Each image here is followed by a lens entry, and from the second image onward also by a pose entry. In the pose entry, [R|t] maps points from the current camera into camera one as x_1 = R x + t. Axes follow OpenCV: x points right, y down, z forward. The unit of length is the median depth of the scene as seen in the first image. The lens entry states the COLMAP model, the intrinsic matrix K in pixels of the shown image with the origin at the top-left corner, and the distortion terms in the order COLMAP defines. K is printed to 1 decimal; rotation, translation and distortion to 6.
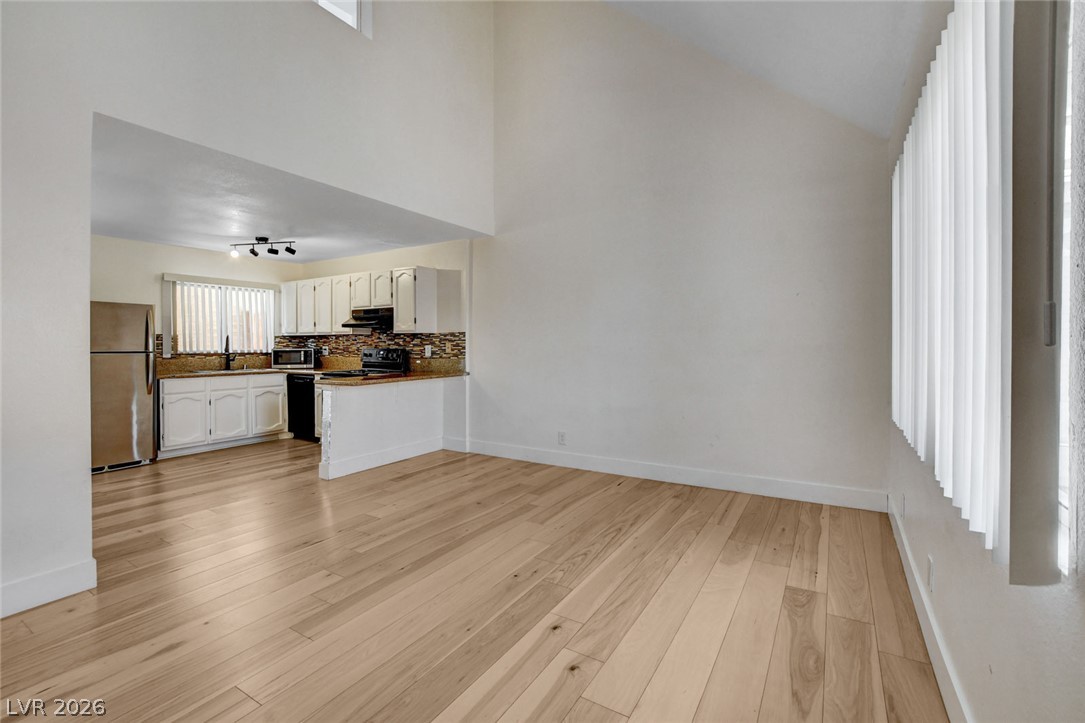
lens RADIAL K [[477.5, 0, 553.5], [0, 477.5, 344.9], [0, 0, 1]] dist [-0.028607, 0.005589]
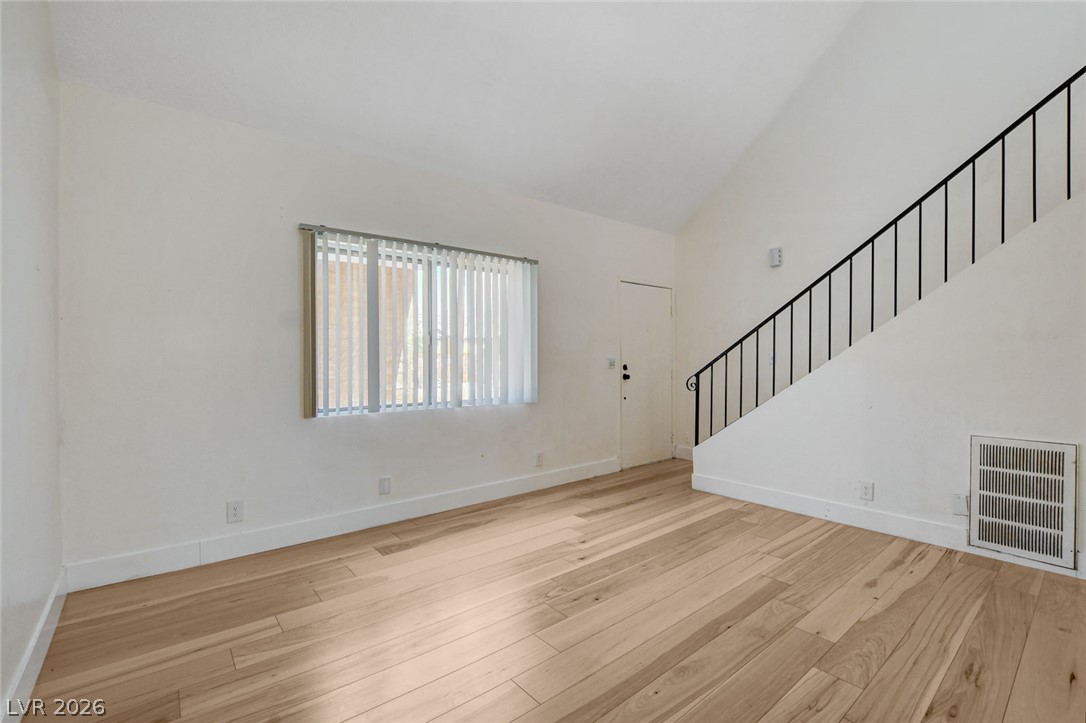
lens RADIAL K [[477.9, 0, 550.0], [0, 477.9, 359.3], [0, 0, 1]] dist [-0.028607, 0.005589]
pose [[-0.943323, 0.009282, 0.331747, -0.151662], [0.009110, 0.999956, -0.002074, 0.004010], [-0.331752, 0.001066, -0.943366, 0.942771]]
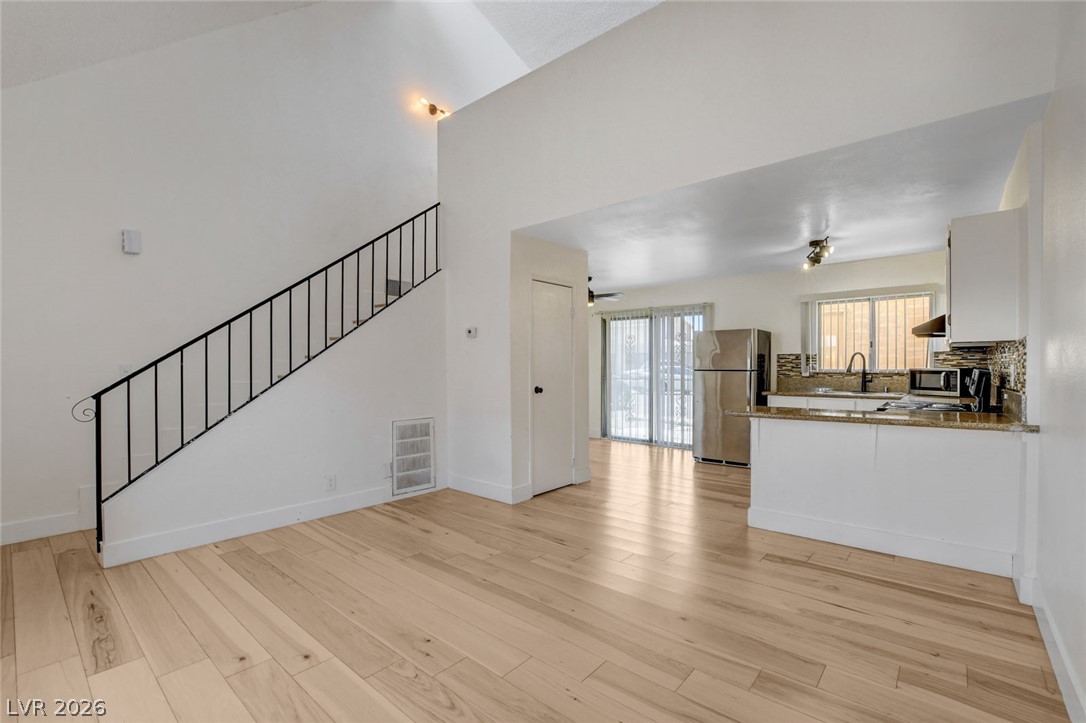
lens RADIAL K [[477.9, 0, 539.4], [0, 477.9, 372.1], [0, 0, 1]] dist [-0.028607, 0.005589]
pose [[-0.182109, 0.016728, -0.983136, 0.345737], [0.005331, 0.999857, 0.016025, -0.002301], [0.983264, -0.002323, -0.182172, 0.660380]]
